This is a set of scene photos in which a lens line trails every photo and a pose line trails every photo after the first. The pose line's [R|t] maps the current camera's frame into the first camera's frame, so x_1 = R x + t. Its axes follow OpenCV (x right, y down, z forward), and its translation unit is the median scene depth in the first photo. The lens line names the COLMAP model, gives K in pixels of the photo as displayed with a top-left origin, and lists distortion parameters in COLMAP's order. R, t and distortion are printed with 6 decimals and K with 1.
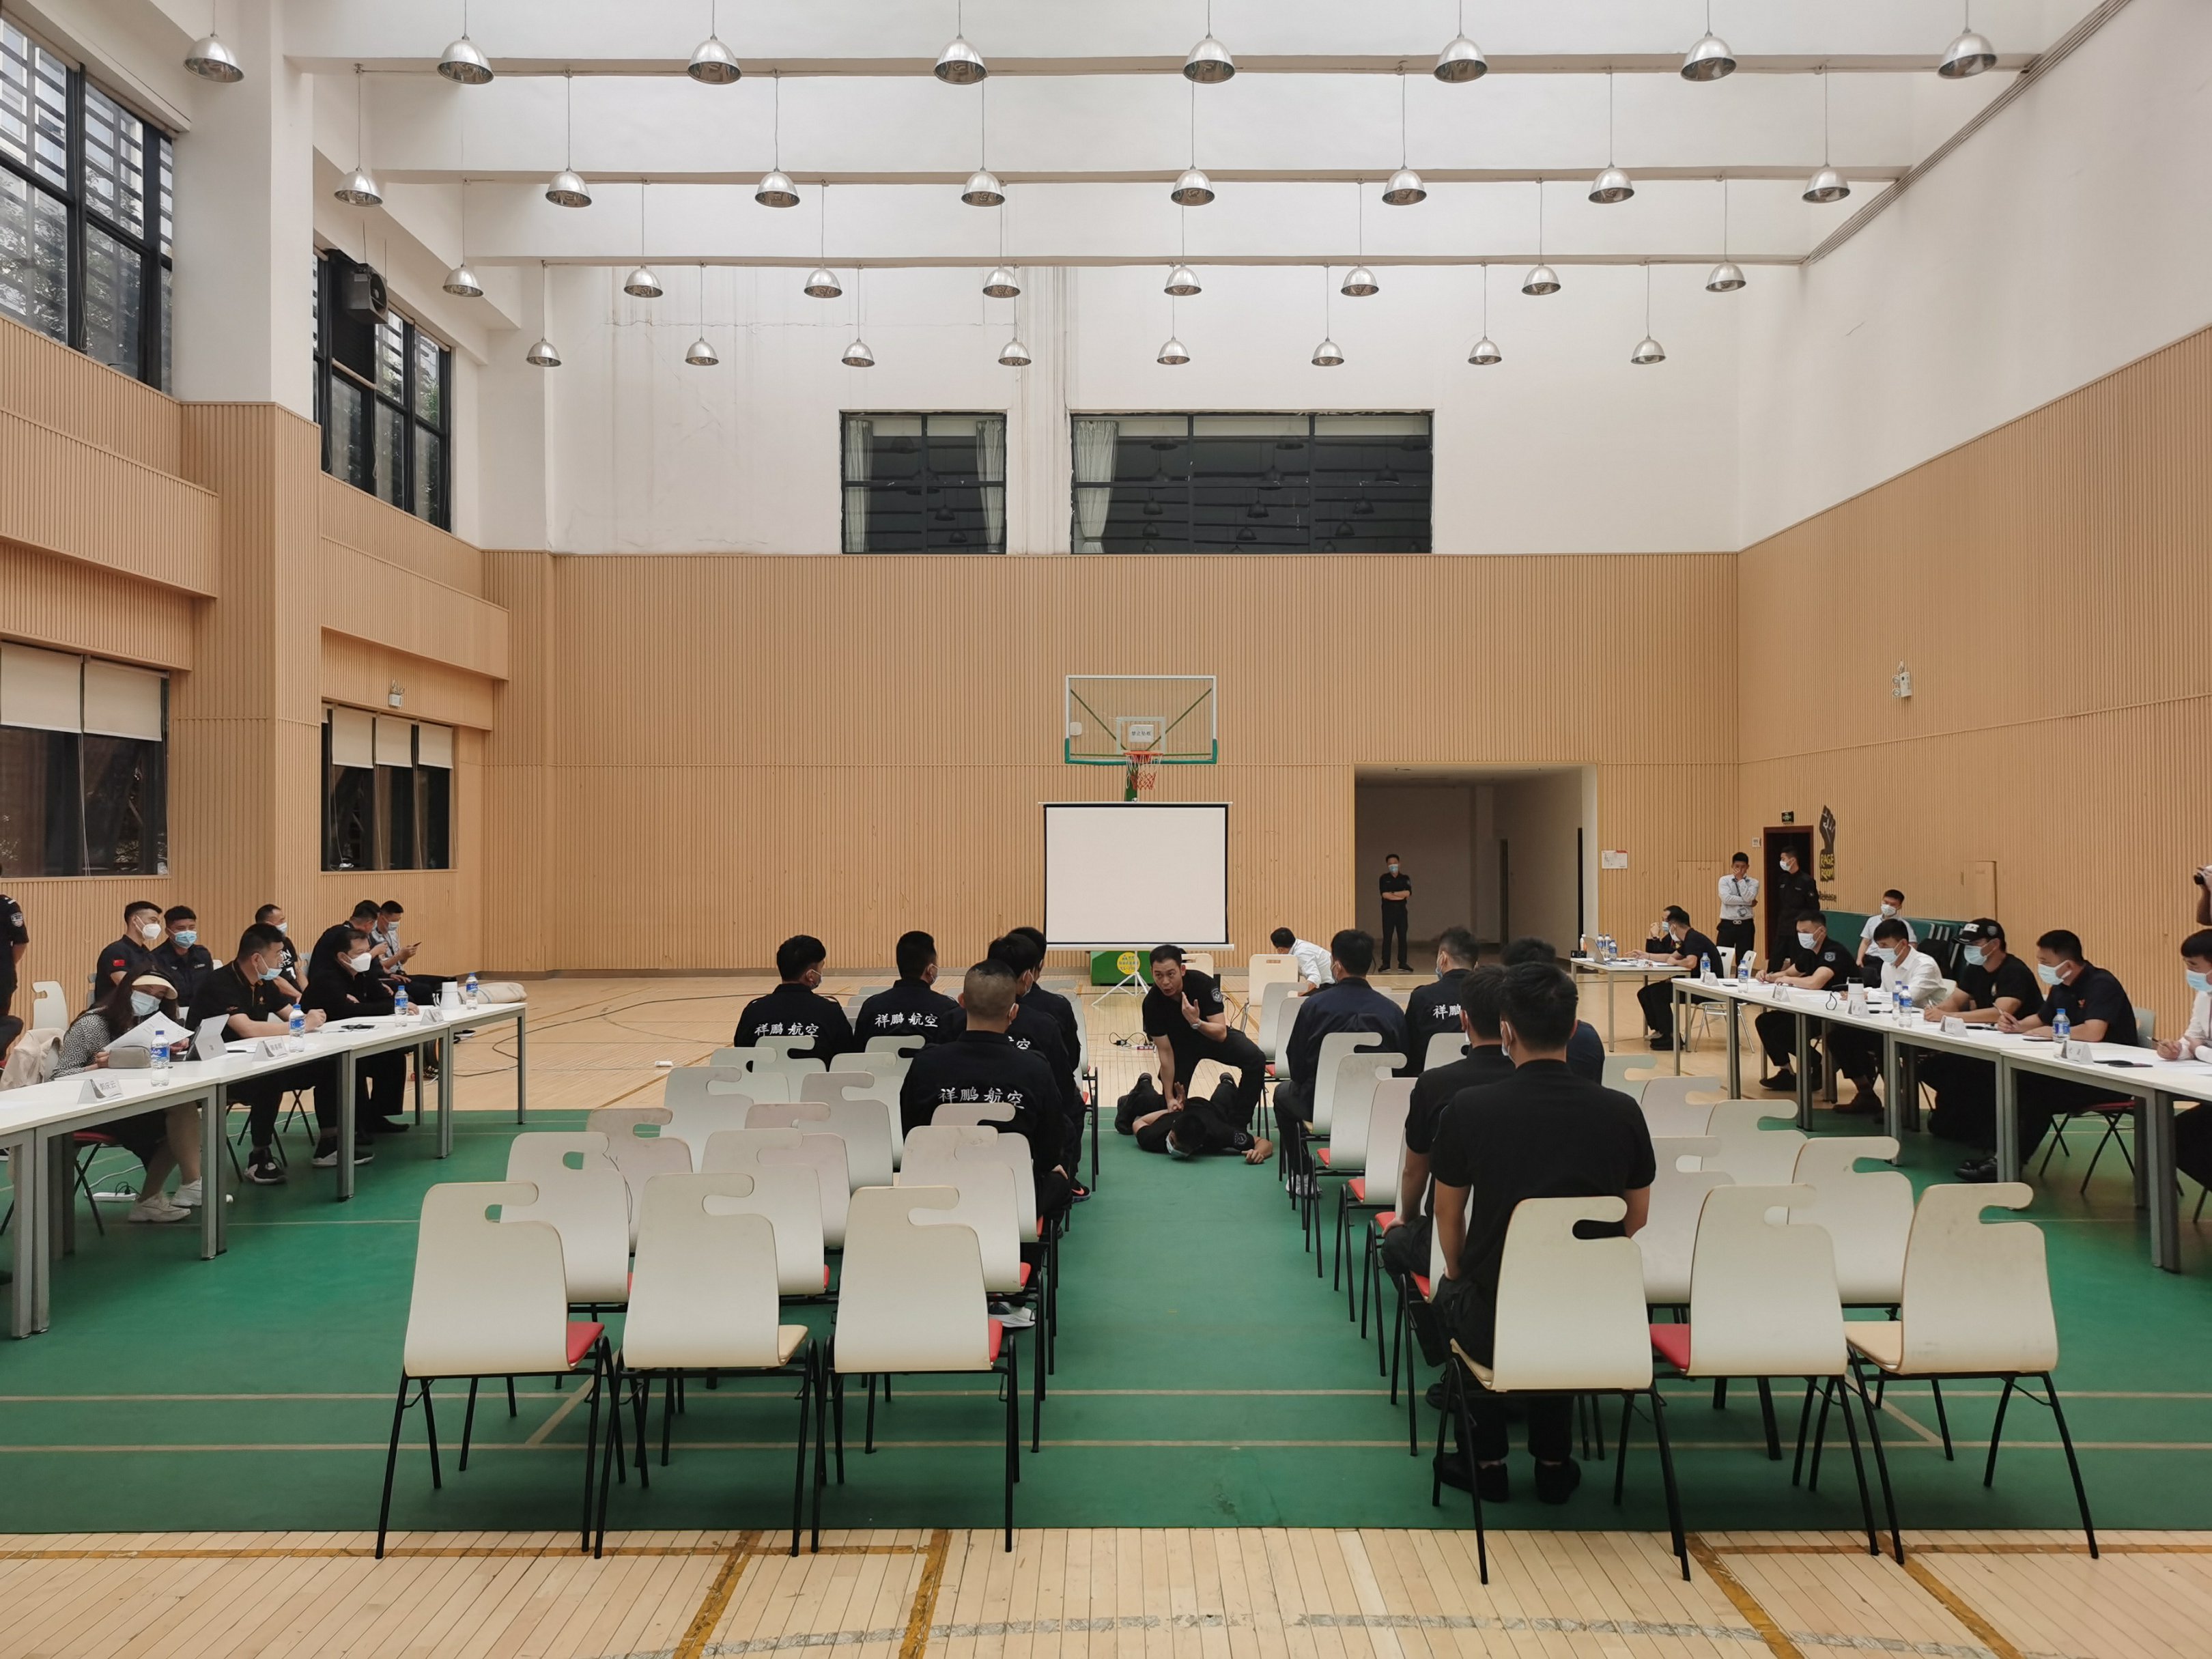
lens RADIAL K [[1677.9, 0, 1106.0], [0, 1677.9, 829.5], [0, 0, 1]] dist [0.054650, -0.059581]
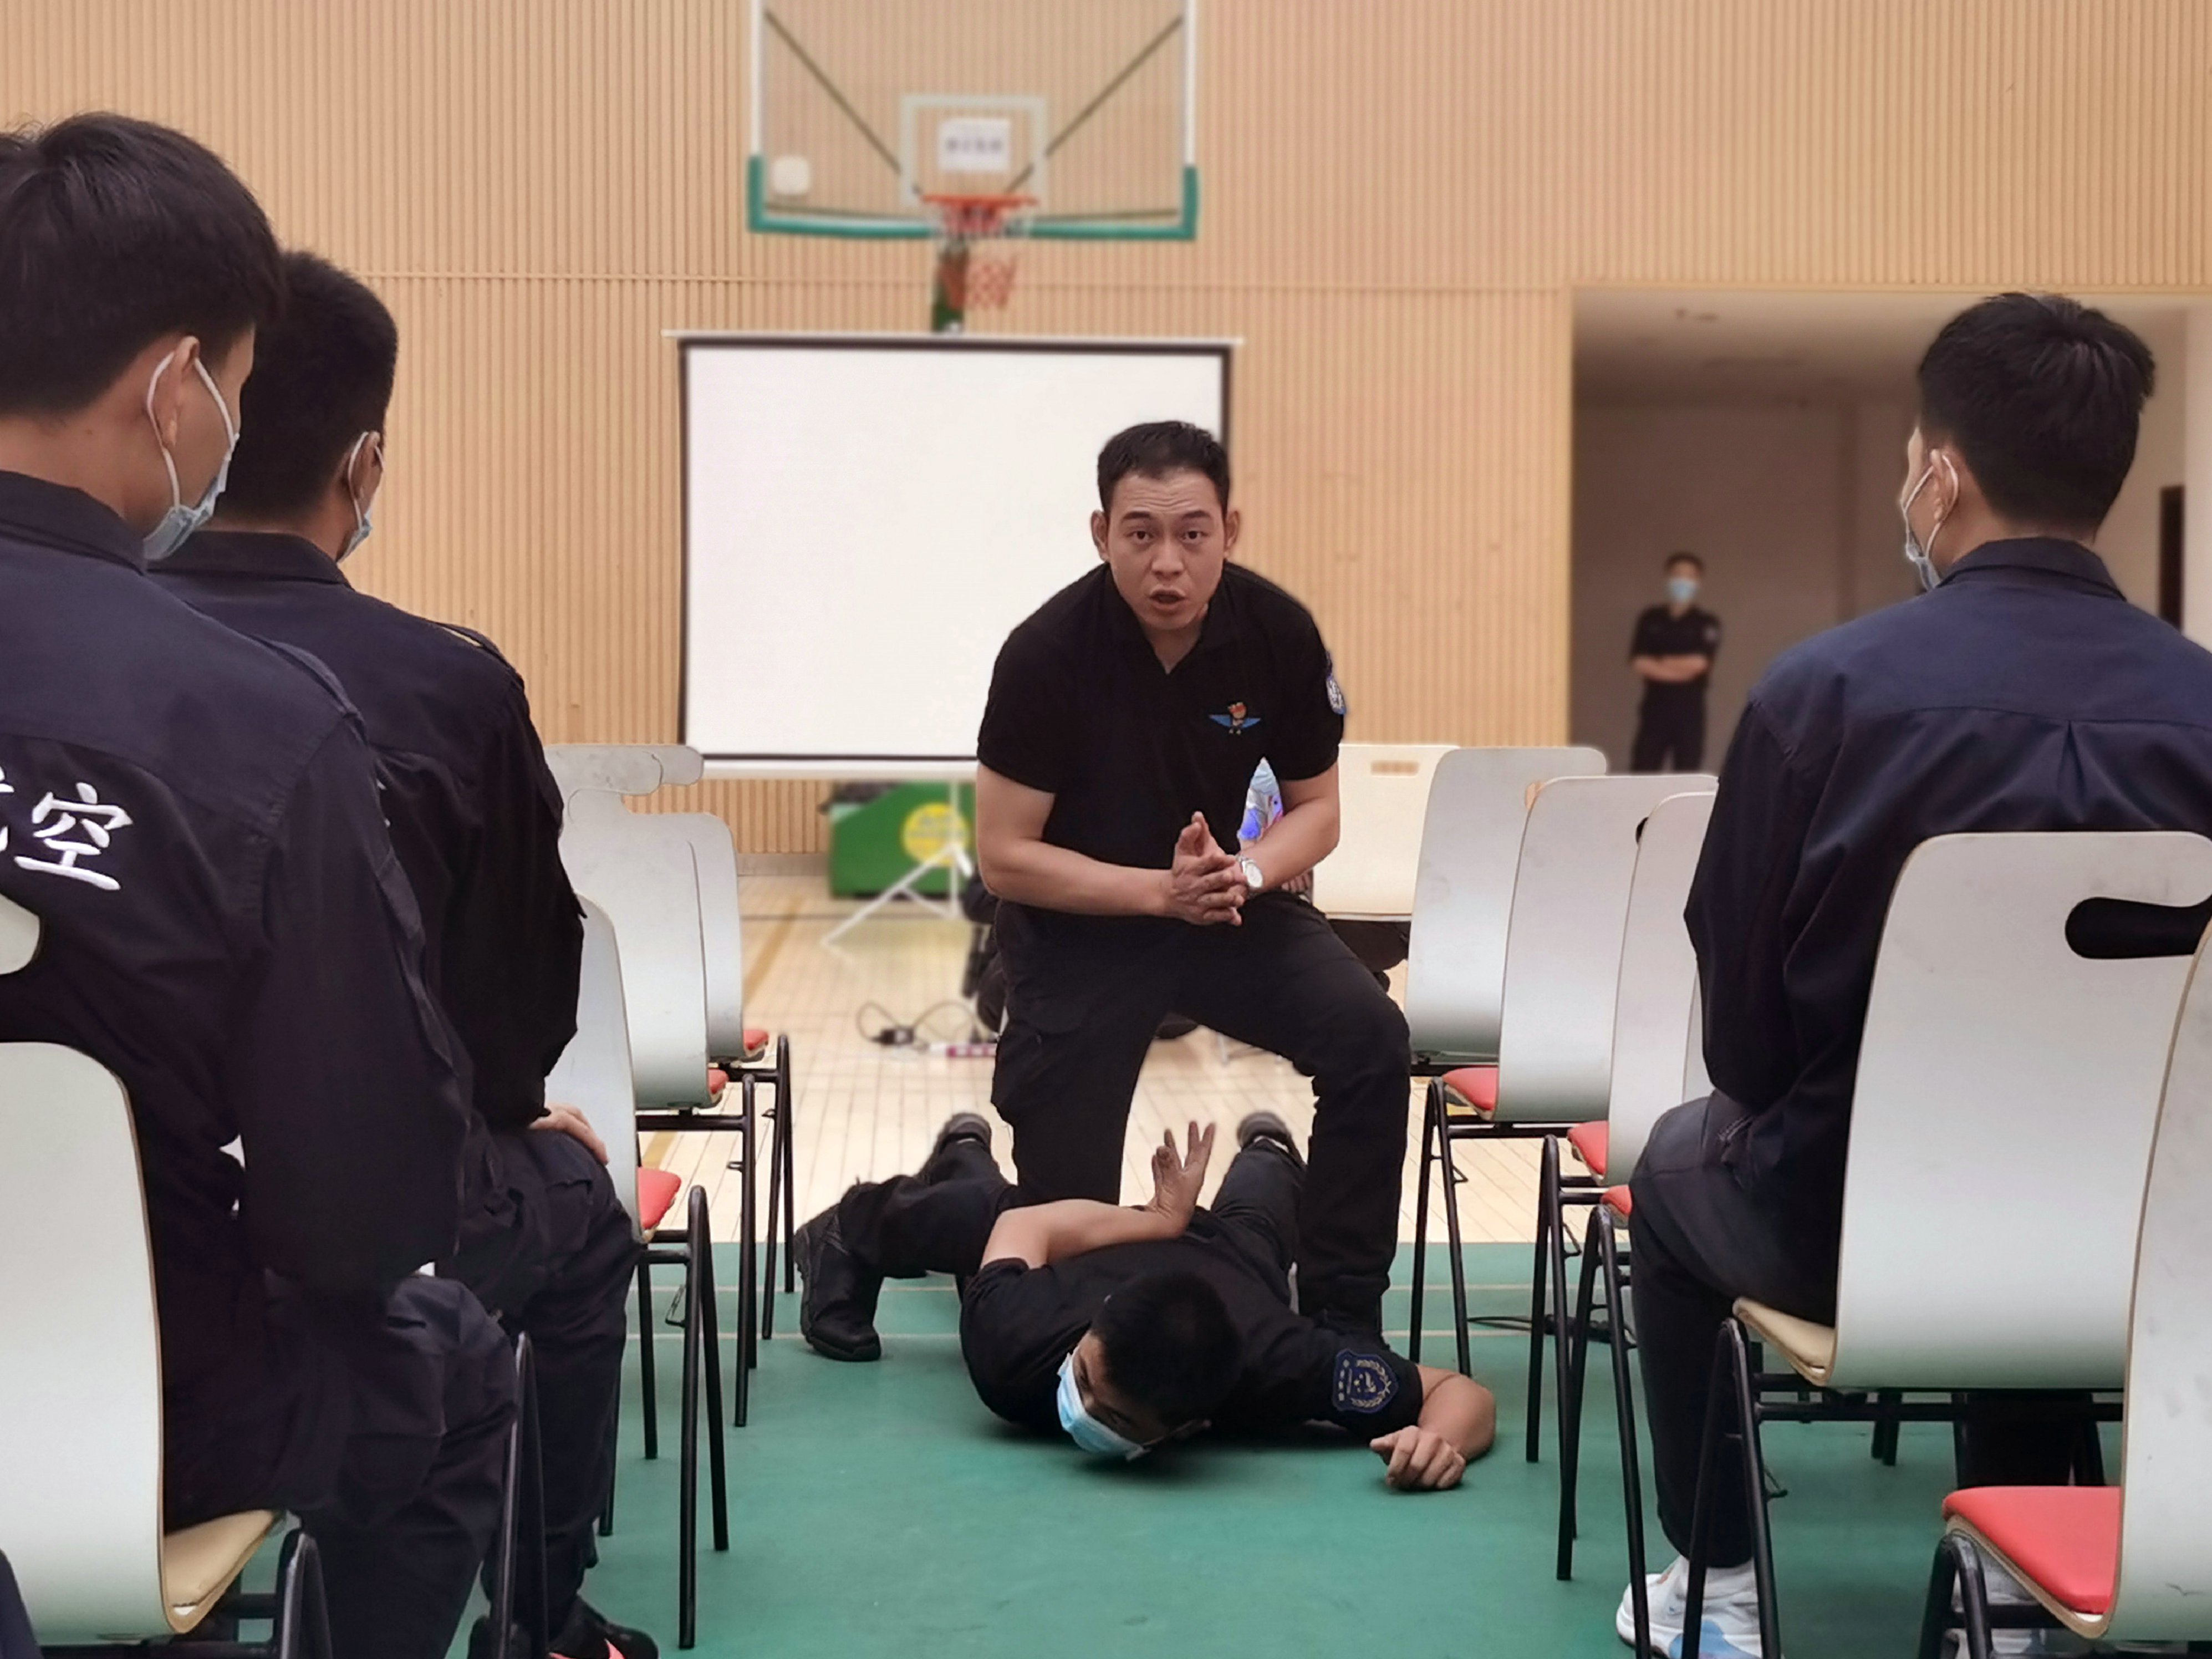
lens RADIAL K [[3817.8, 0, 1106.0], [0, 3817.8, 829.5], [0, 0, 1]] dist [0.035943, 0.064933]
pose [[0.998775, 0.001391, 0.049453, 0.008188], [-0.004094, 0.998501, 0.054584, 0.032879], [-0.049303, -0.054719, 0.997284, 0.196737]]
